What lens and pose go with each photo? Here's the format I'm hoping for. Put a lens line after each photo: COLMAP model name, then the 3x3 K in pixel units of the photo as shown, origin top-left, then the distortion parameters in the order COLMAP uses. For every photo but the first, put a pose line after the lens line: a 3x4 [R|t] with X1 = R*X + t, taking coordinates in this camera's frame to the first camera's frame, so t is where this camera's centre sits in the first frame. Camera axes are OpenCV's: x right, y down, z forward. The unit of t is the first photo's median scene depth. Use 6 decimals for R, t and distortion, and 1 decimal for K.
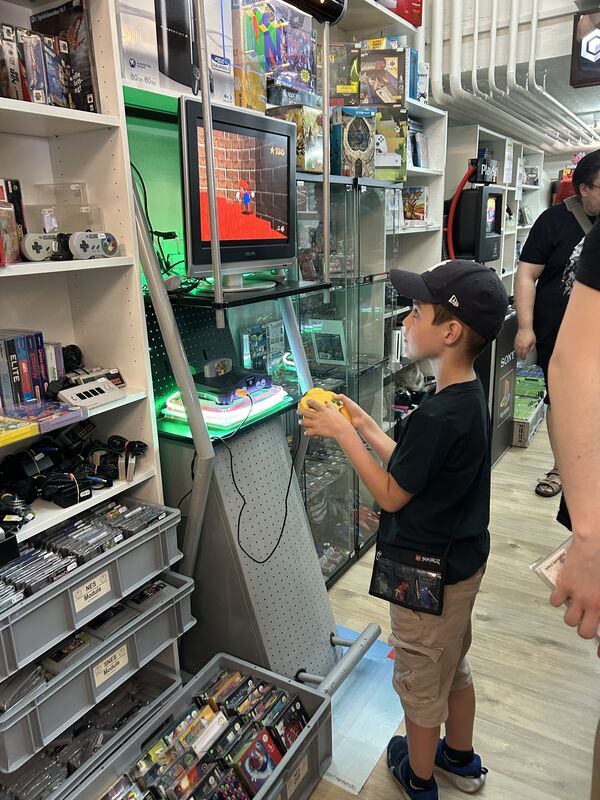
lens RADIAL K [[601.7, 0, 295.5], [0, 601.7, 398.9], [0, 0, 1]] dist [0.023687, -0.031474]
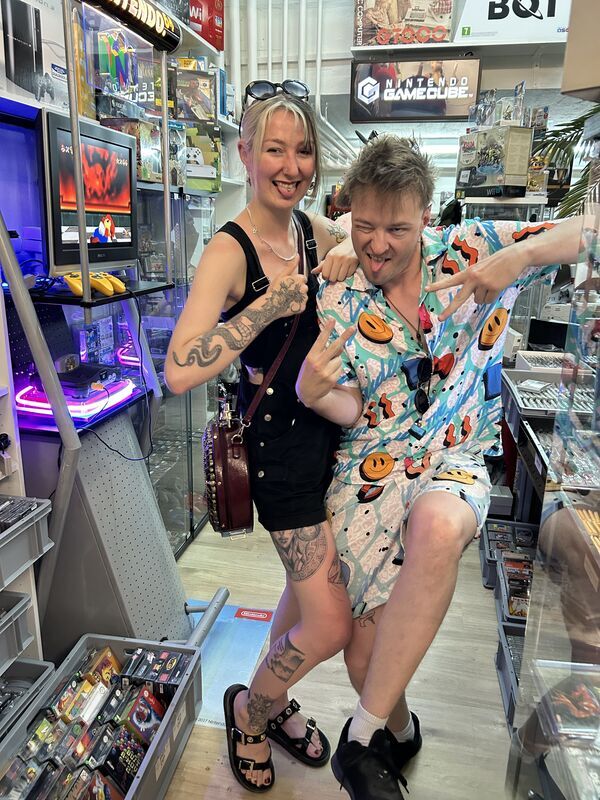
lens RADIAL K [[601.7, 0, 302.8], [0, 601.7, 401.3], [0, 0, 1]] dist [0.023687, -0.031474]
pose [[0.932468, -0.056666, 0.356780, -0.129836], [0.053973, 0.998389, 0.017508, 0.016801], [-0.357197, 0.002931, 0.934024, -0.120629]]
